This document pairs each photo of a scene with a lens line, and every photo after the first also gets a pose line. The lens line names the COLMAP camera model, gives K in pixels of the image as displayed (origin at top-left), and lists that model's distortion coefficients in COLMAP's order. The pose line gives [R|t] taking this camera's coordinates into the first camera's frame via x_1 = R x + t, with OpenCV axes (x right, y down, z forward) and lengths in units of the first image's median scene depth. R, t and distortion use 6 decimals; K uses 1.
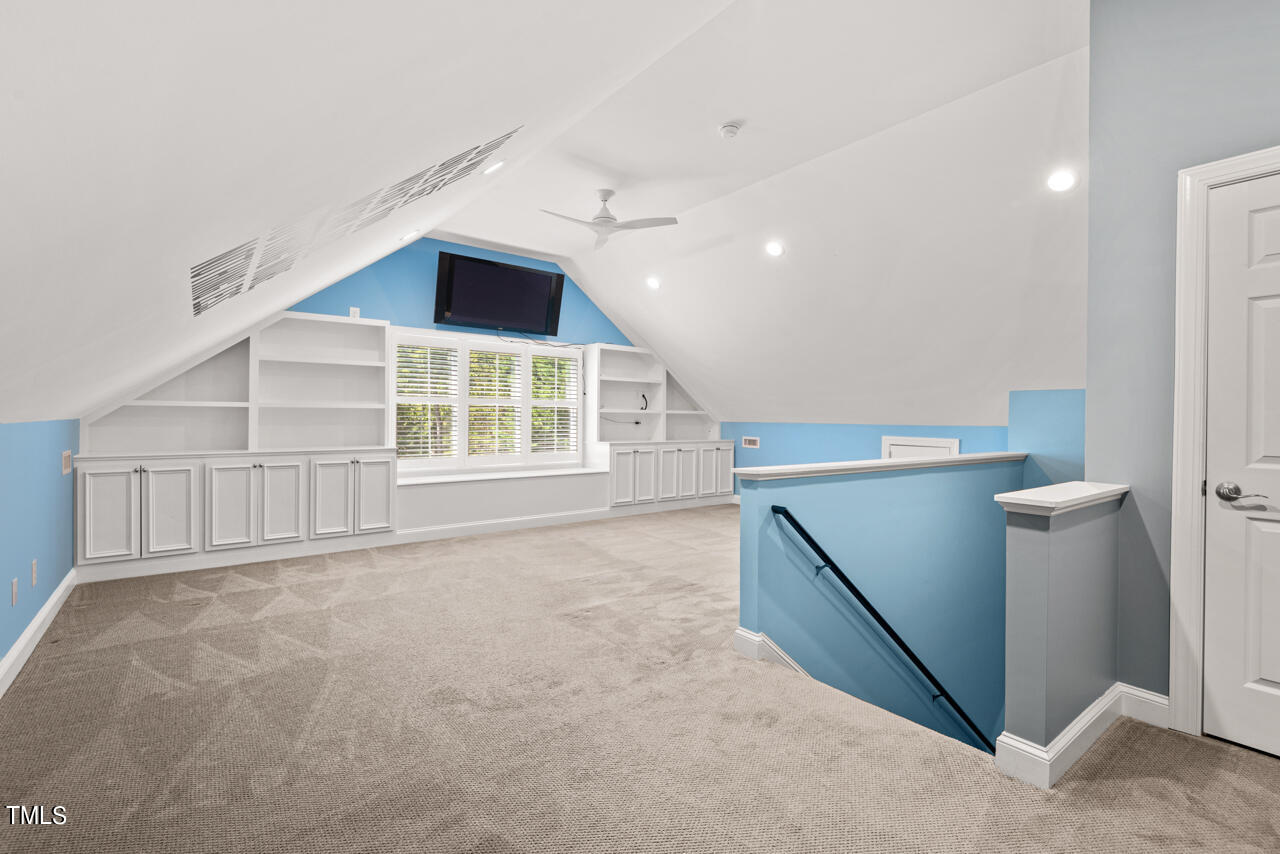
lens RADIAL K [[575.0, 0, 642.4], [0, 575.0, 420.8], [0, 0, 1]] dist [0.036613, -0.023729]
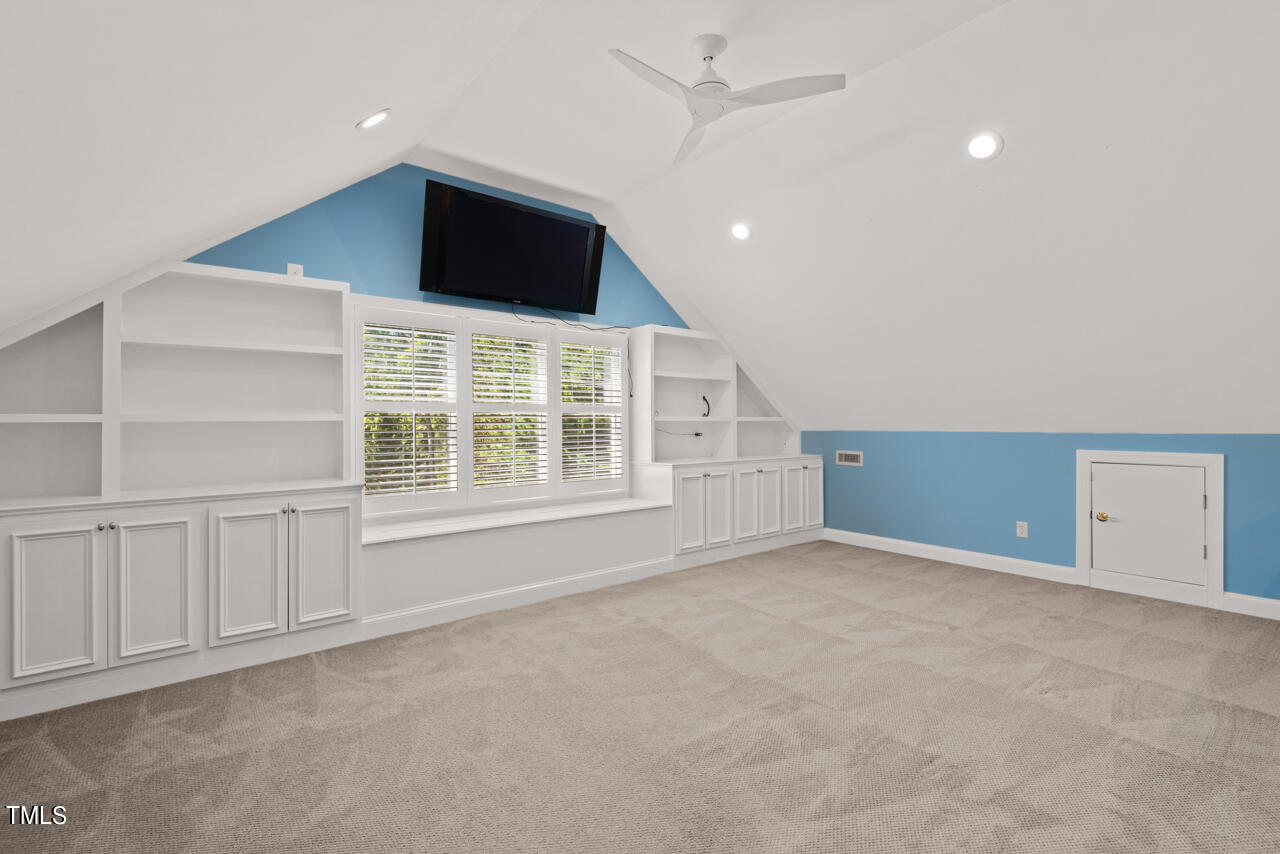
lens RADIAL K [[575.0, 0, 642.4], [0, 575.0, 420.8], [0, 0, 1]] dist [0.036613, -0.023729]
pose [[0.999800, -0.015190, 0.013032, -0.106560], [0.015339, 0.999817, -0.011461, -0.007693], [-0.012856, 0.011659, 0.999849, 0.306870]]
